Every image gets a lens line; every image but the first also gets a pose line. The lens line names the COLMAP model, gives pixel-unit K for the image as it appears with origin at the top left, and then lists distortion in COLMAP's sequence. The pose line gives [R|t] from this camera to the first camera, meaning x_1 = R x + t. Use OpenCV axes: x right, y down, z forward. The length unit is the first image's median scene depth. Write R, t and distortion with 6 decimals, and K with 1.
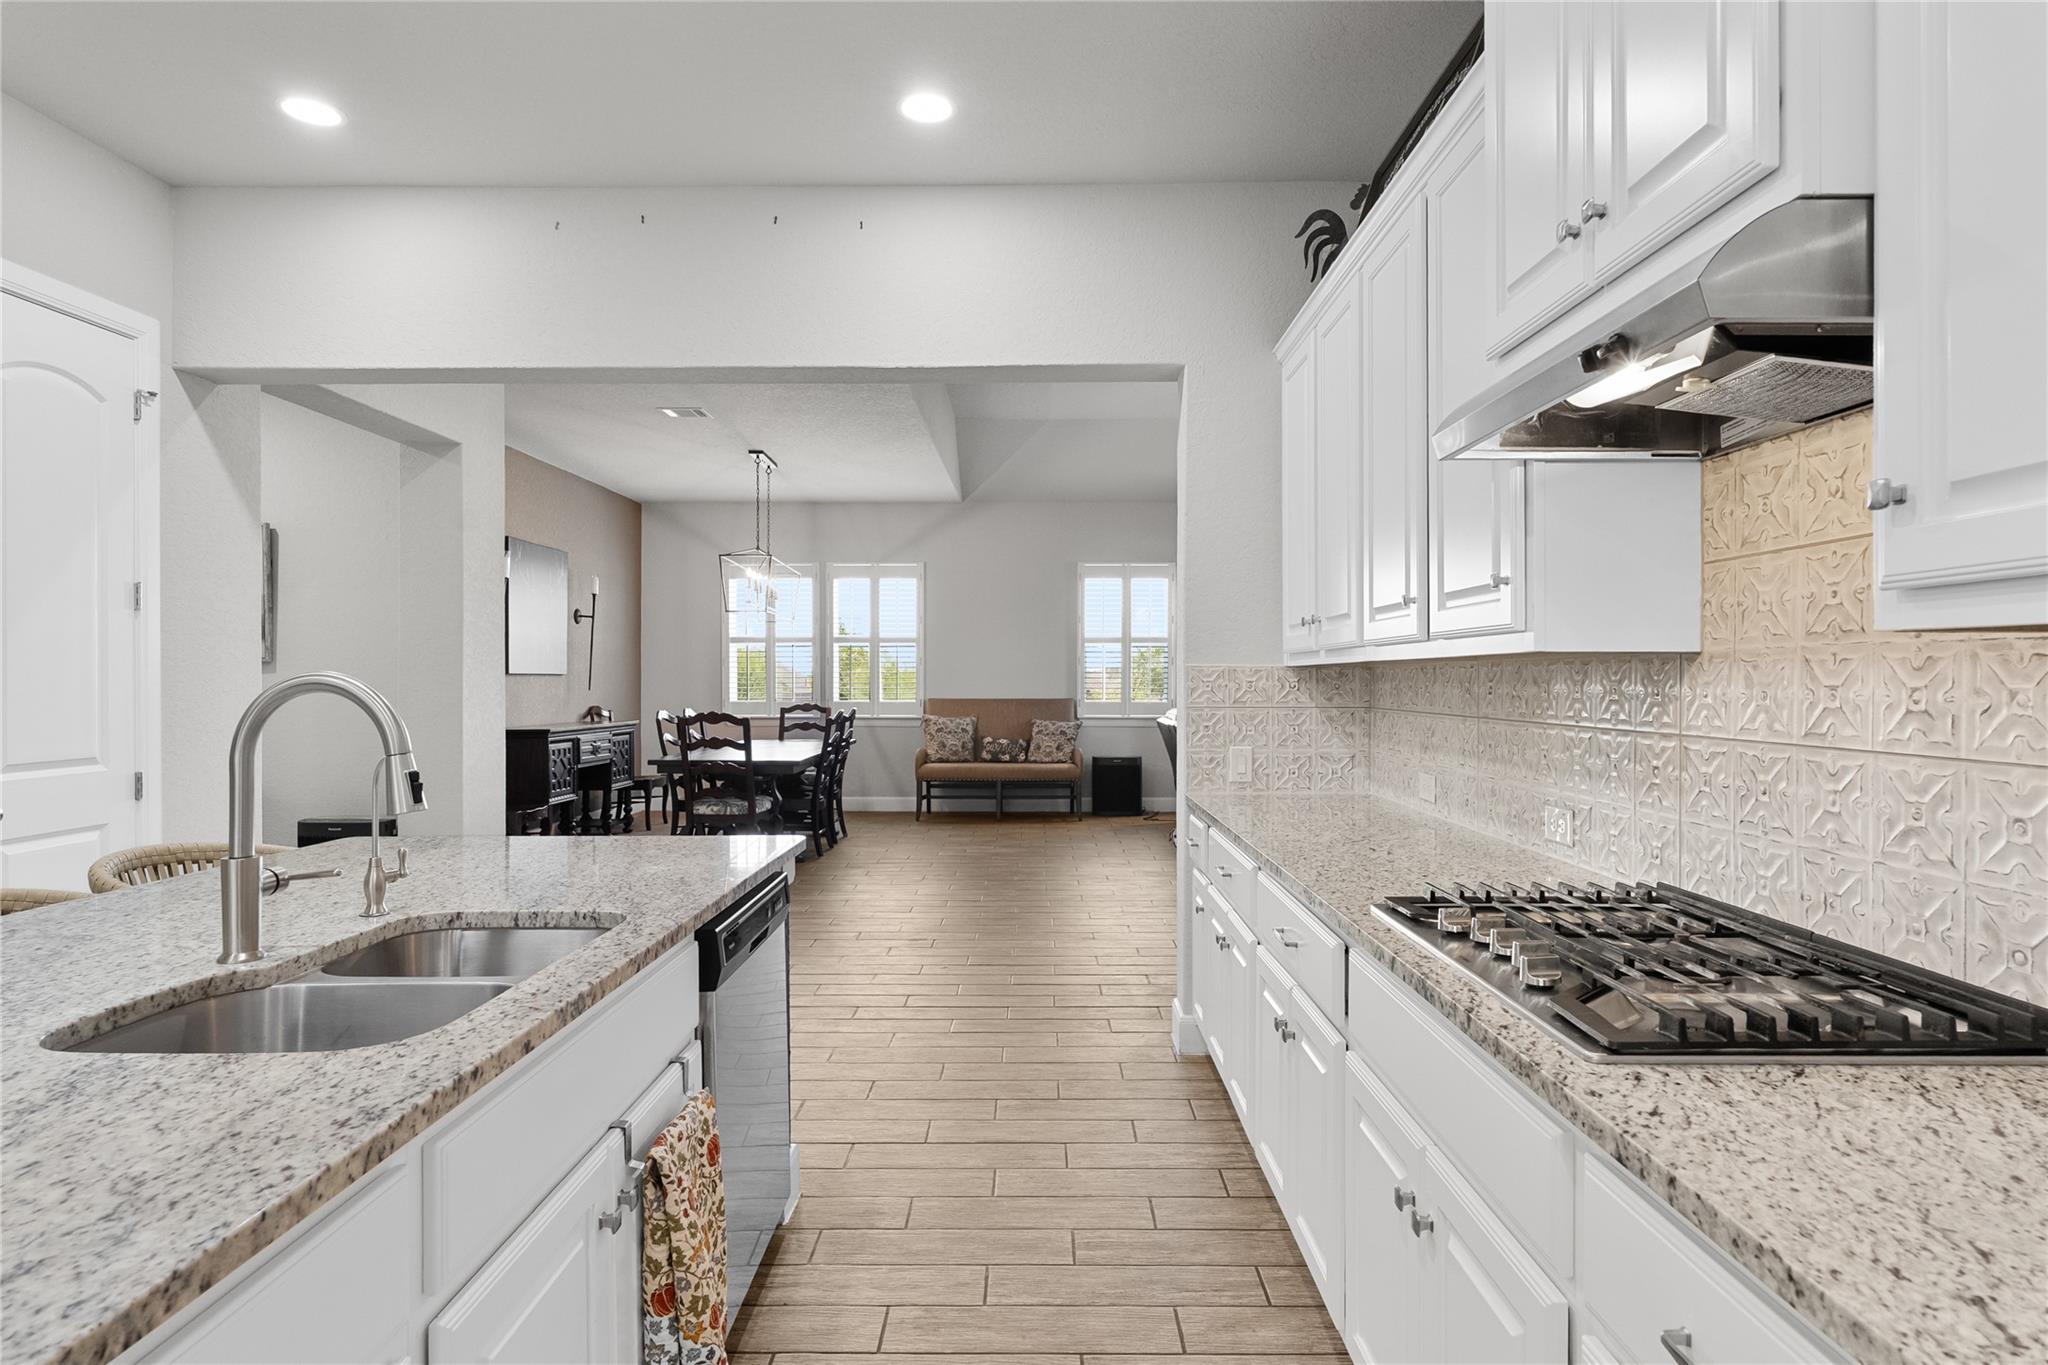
lens RADIAL K [[1125.5, 0, 1019.0], [0, 1125.5, 681.5], [0, 0, 1]] dist [0.001004, 0.000231]
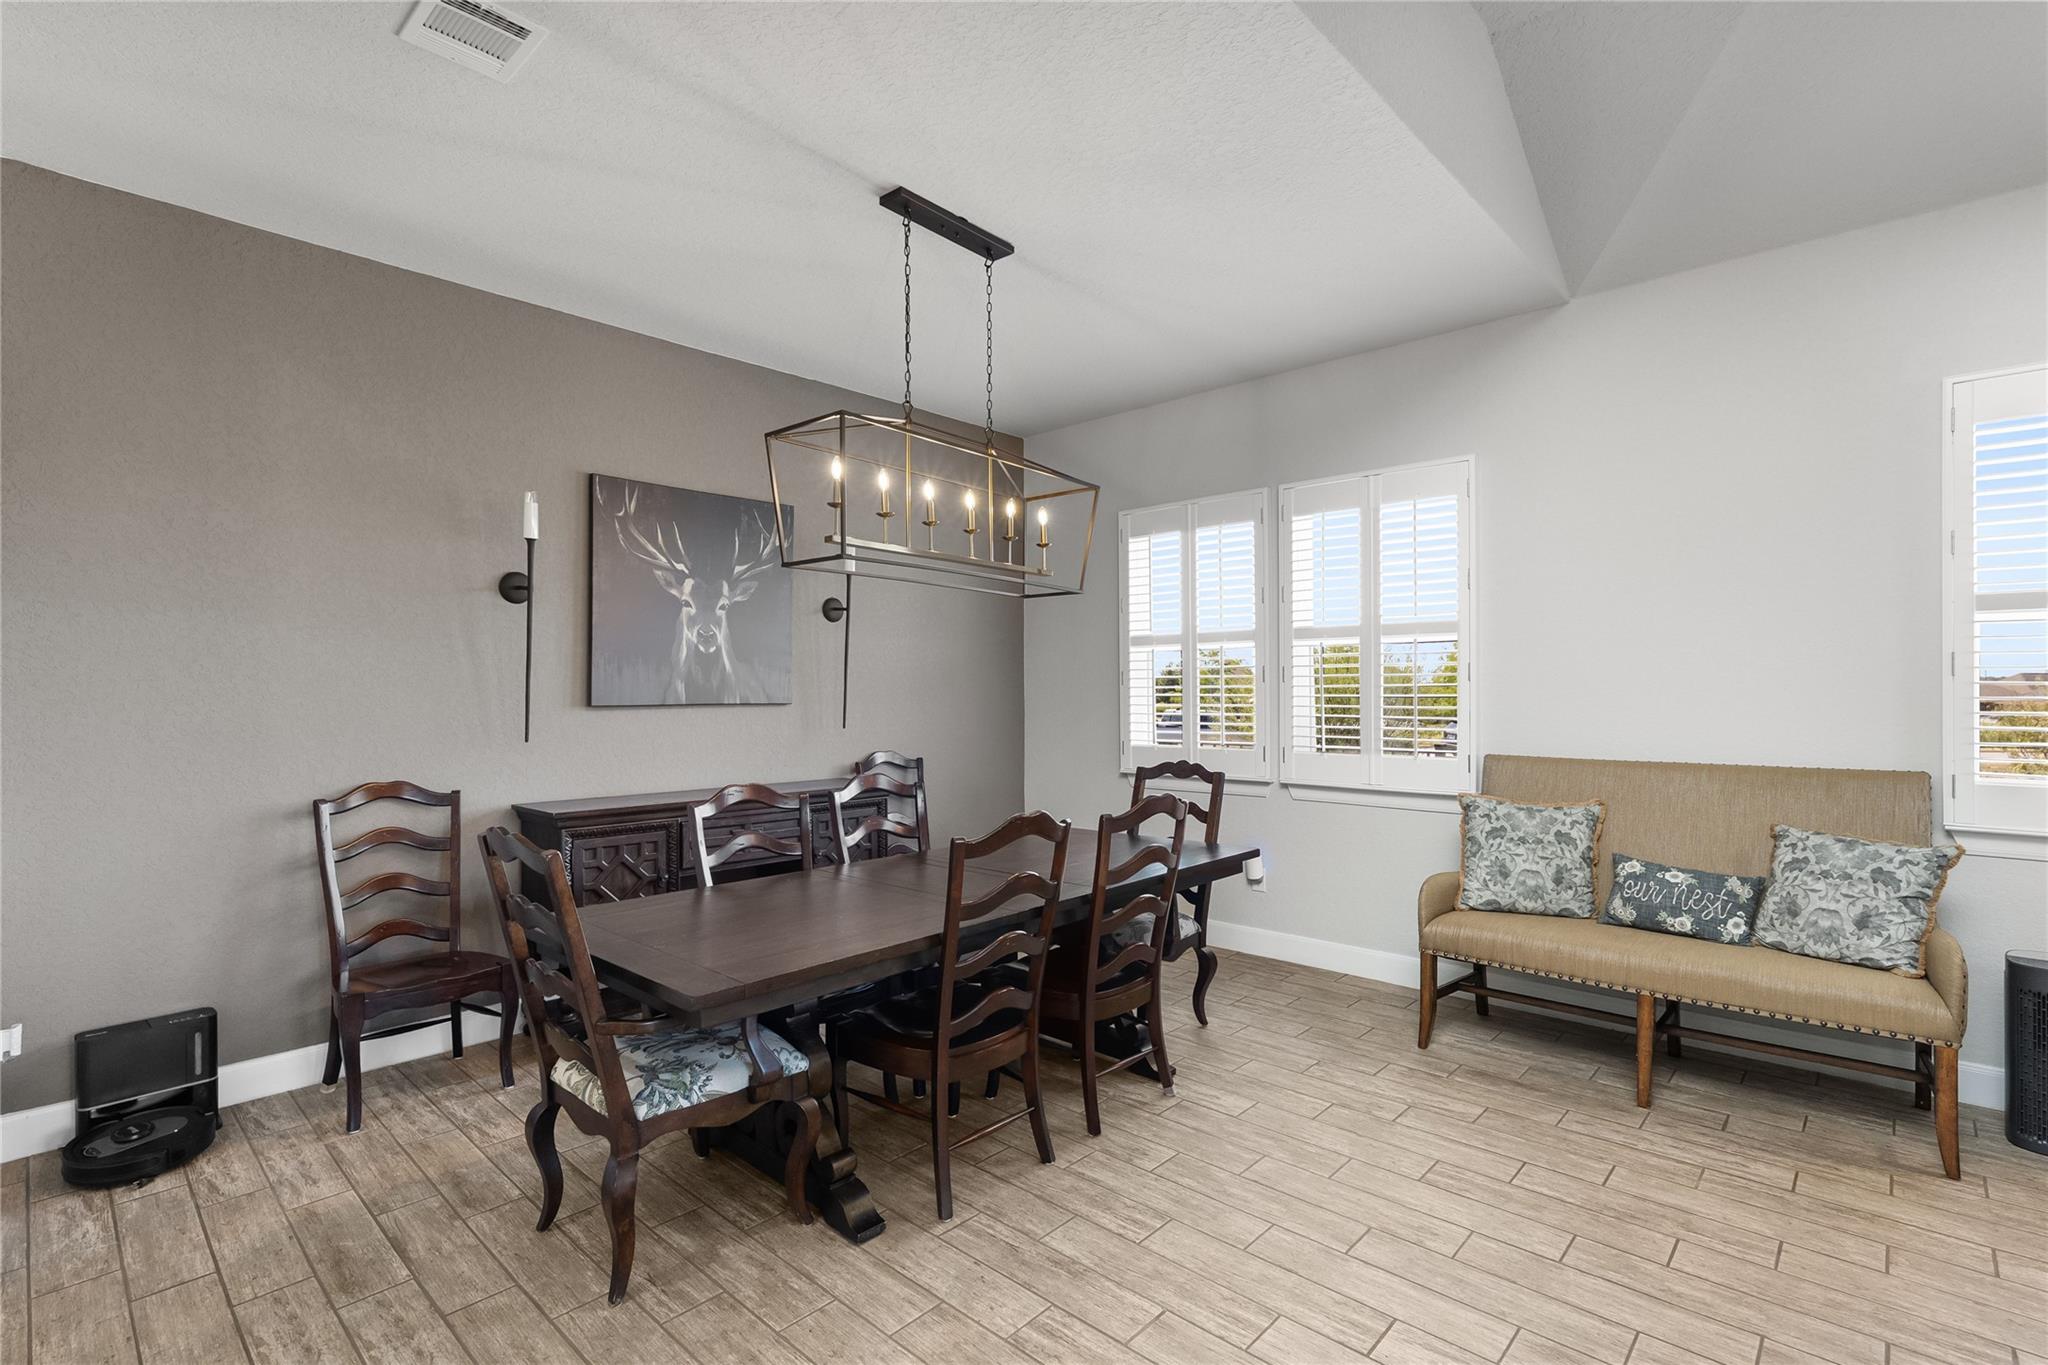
lens RADIAL K [[957.0, 0, 1023.2], [0, 957.0, 684.1], [0, 0, 1]] dist [0.000561, -0.000127]
pose [[0.742360, -0.006682, -0.669967, 0.040075], [0.002181, 0.999969, -0.007556, -0.011077], [0.669997, 0.004148, 0.742352, 0.608744]]
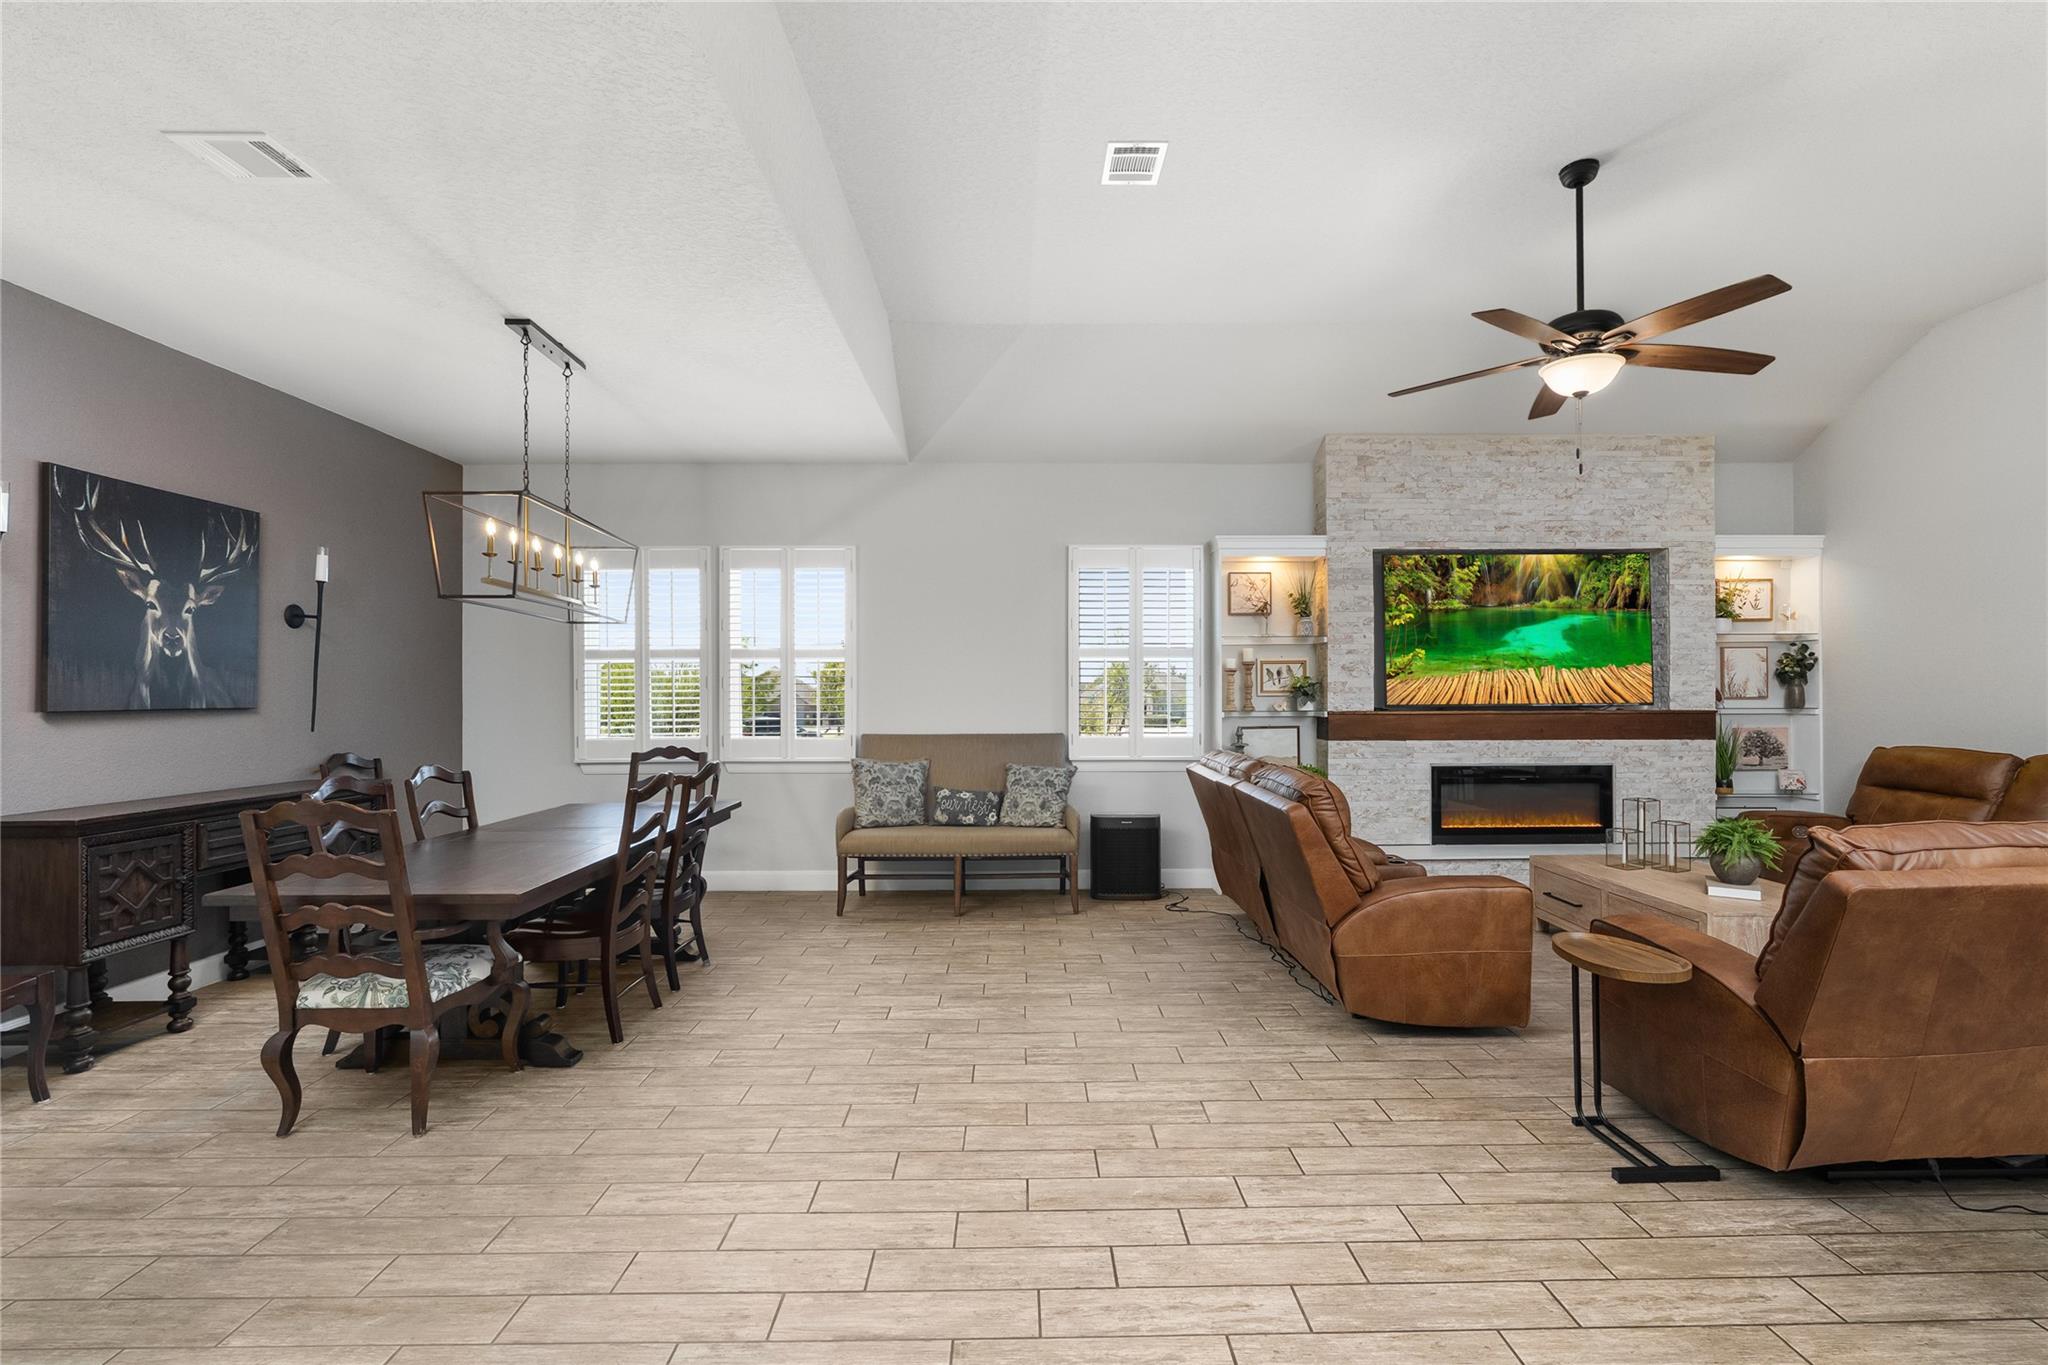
lens RADIAL K [[932.1, 0, 1016.6], [0, 932.1, 682.4], [0, 0, 1]] dist [0.016317, 0.000389]
pose [[0.999926, -0.004213, 0.011424, 0.011726], [0.004348, 0.999921, -0.011819, -0.010935], [-0.011373, 0.011868, 0.999865, 0.414107]]
